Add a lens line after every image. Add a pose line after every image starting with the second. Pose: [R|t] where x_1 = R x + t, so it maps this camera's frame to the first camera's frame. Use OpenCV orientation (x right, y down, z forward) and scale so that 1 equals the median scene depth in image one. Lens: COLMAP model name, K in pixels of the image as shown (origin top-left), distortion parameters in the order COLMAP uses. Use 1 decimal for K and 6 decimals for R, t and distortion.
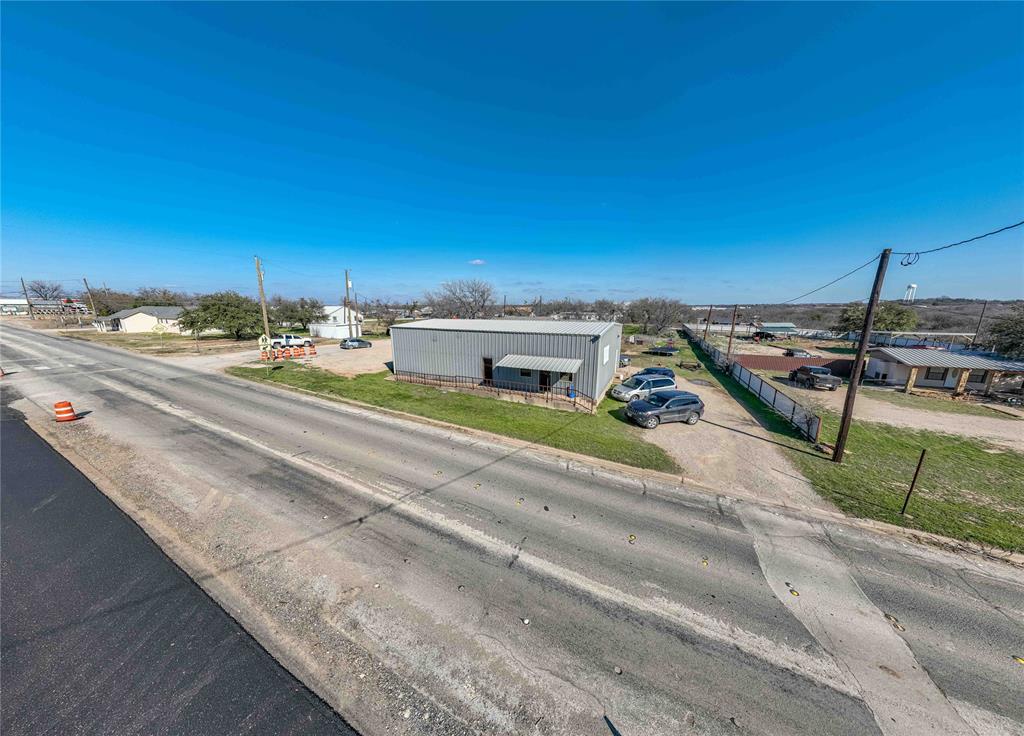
lens RADIAL K [[298.3, 0, 513.5], [0, 298.3, 367.1], [0, 0, 1]] dist [0.001654, 0.000017]
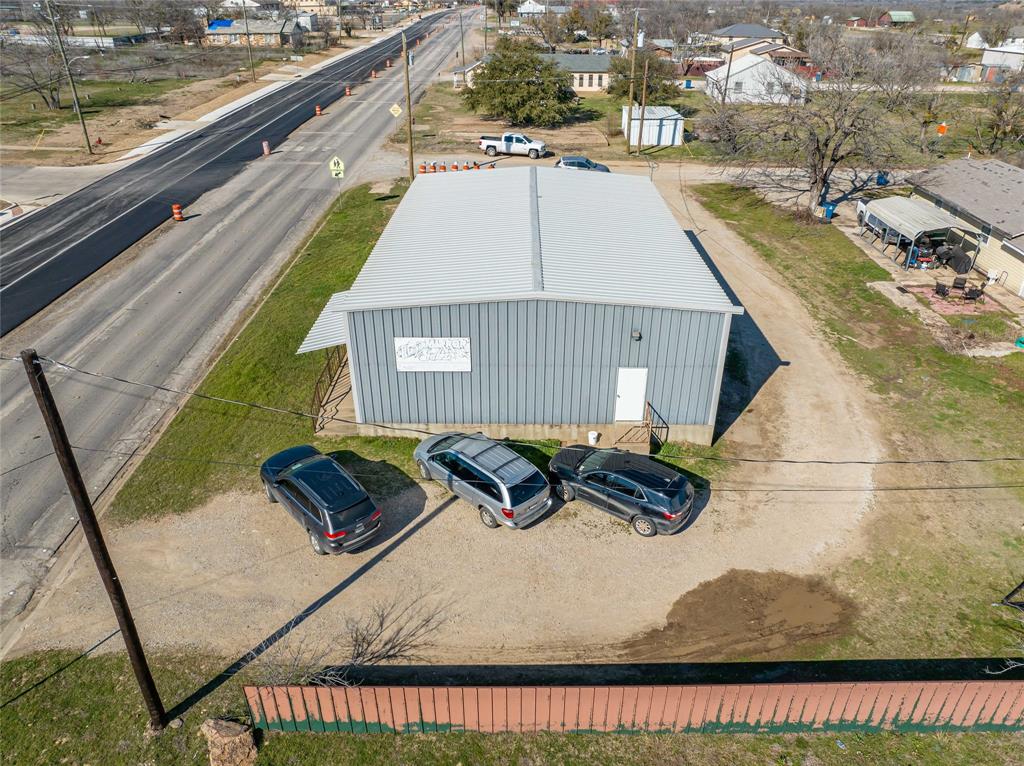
lens RADIAL K [[718.3, 0, 517.2], [0, 718.3, 384.7], [0, 0, 1]] dist [-0.038925, 0.004910]
pose [[0.421512, 0.440090, -0.792874, 1.637814], [-0.181372, 0.897590, 0.401792, -0.606914], [0.888500, -0.025555, 0.458165, 0.820813]]
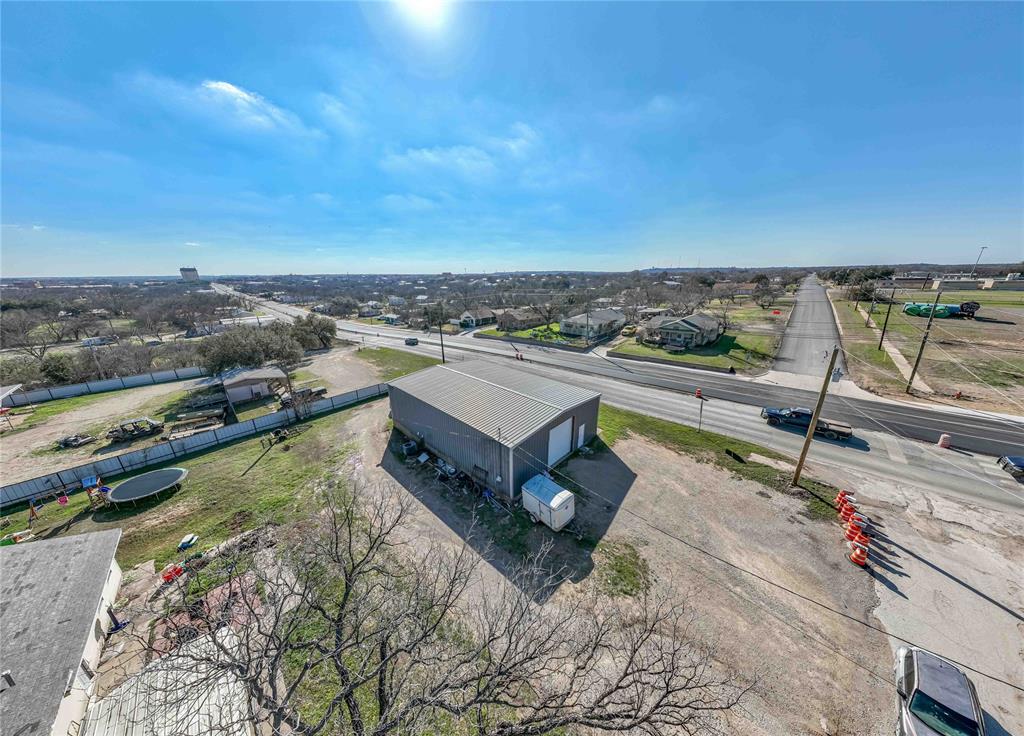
lens RADIAL K [[298.3, 0, 513.5], [0, 298.3, 367.1], [0, 0, 1]] dist [0.001654, 0.000017]
pose [[-0.953093, -0.079392, 0.292078, -0.691281], [0.073033, 0.876151, 0.476473, -1.226981], [-0.293733, 0.475455, -0.829255, 3.153297]]
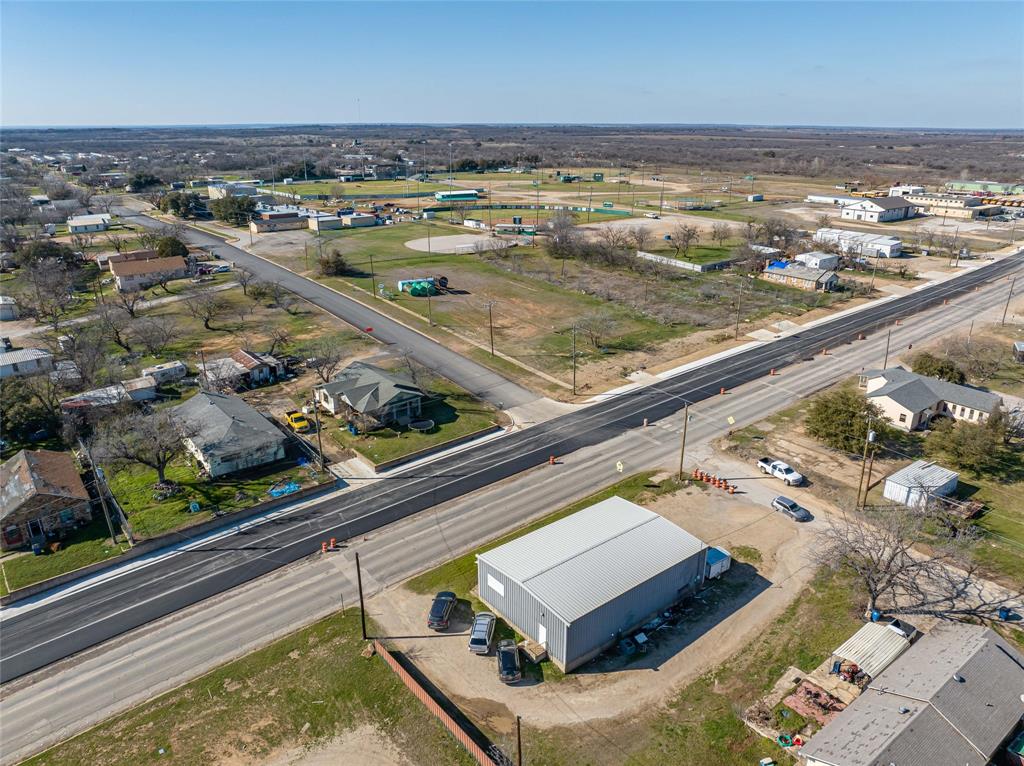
lens RADIAL K [[716.9, 0, 515.5], [0, 716.9, 381.7], [0, 0, 1]] dist [-0.004703, -0.085414]
pose [[-0.437363, 0.307723, -0.844997, 3.408083], [-0.176896, 0.891835, 0.416339, -2.769344], [0.881715, 0.331568, -0.335621, 2.394188]]
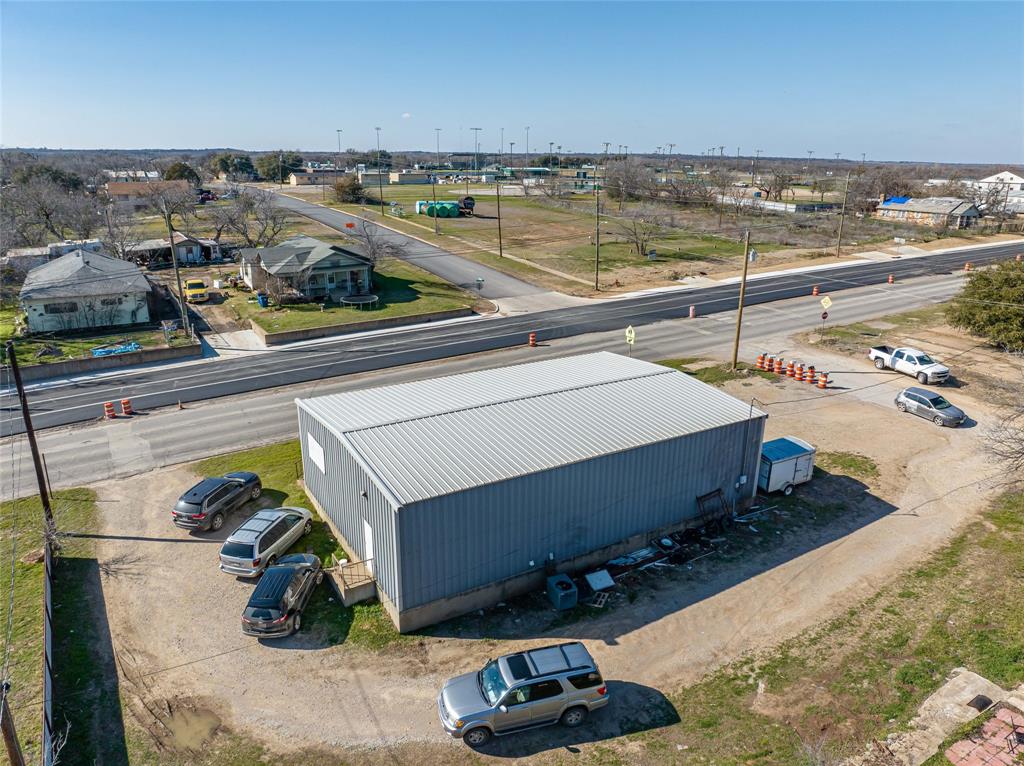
lens RADIAL K [[718.3, 0, 517.2], [0, 718.3, 384.7], [0, 0, 1]] dist [-0.038925, 0.004910]
pose [[-0.551217, 0.251693, -0.795494, 1.634261], [-0.172929, 0.898250, 0.404032, -1.126450], [0.816245, 0.360273, -0.451606, 2.610274]]
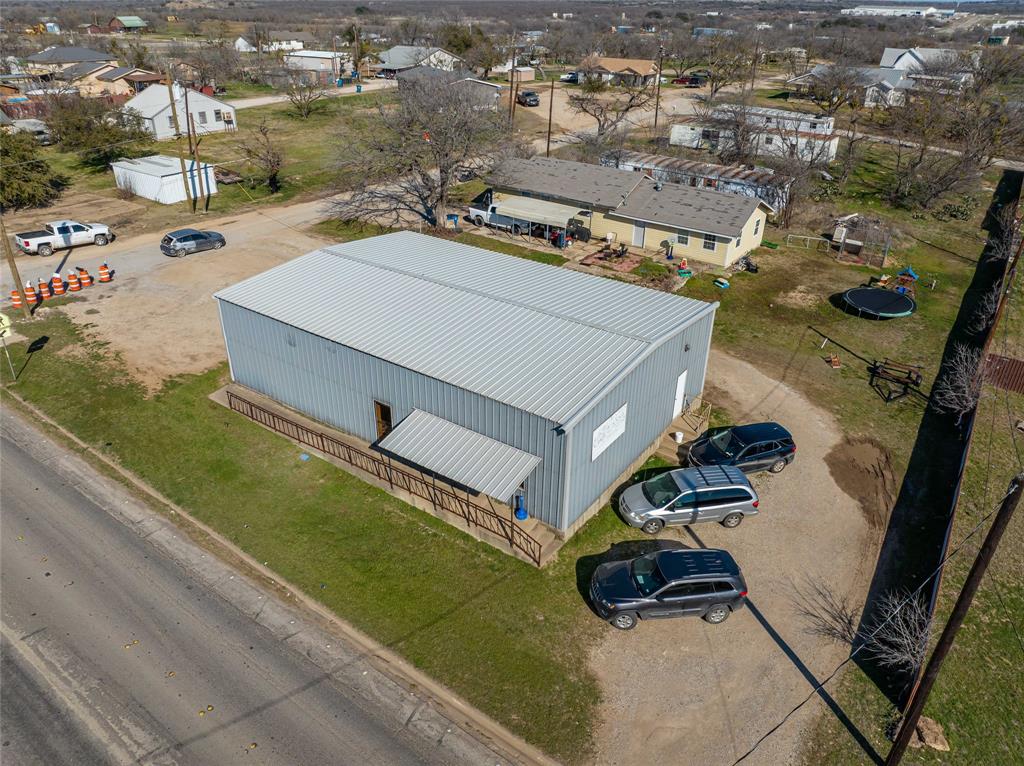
lens RADIAL K [[718.3, 0, 517.2], [0, 718.3, 384.7], [0, 0, 1]] dist [-0.038925, 0.004910]
pose [[0.986088, 0.092814, -0.137897, 0.418745], [-0.047748, 0.952790, 0.299853, -0.607105], [0.159217, -0.289097, 0.943966, -0.130760]]
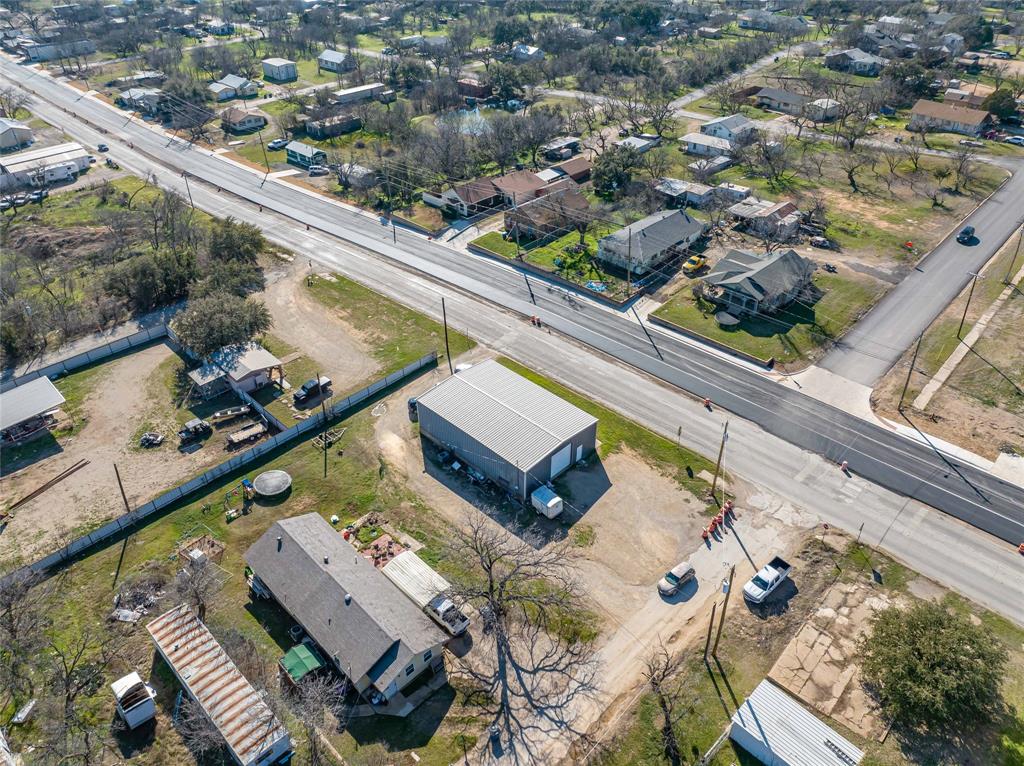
lens RADIAL K [[718.3, 0, 517.2], [0, 718.3, 384.7], [0, 0, 1]] dist [-0.038925, 0.004910]
pose [[-0.947149, -0.189255, 0.259020, -1.411274], [0.063059, 0.681841, 0.728777, -4.170486], [-0.314535, 0.706594, -0.633871, 4.891819]]
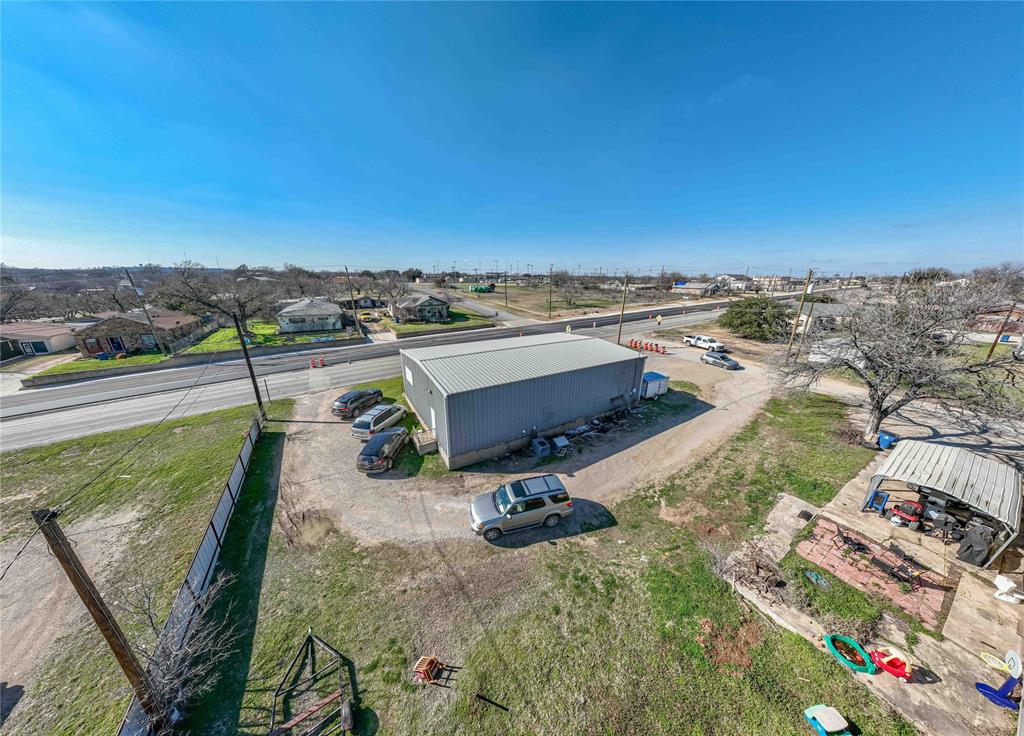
lens RADIAL K [[298.3, 0, 513.5], [0, 298.3, 367.1], [0, 0, 1]] dist [0.001654, 0.000017]
pose [[-0.550598, 0.240520, -0.799370, 1.349004], [-0.171546, 0.904553, 0.390327, -0.805049], [0.816954, 0.352042, -0.456785, 2.473144]]
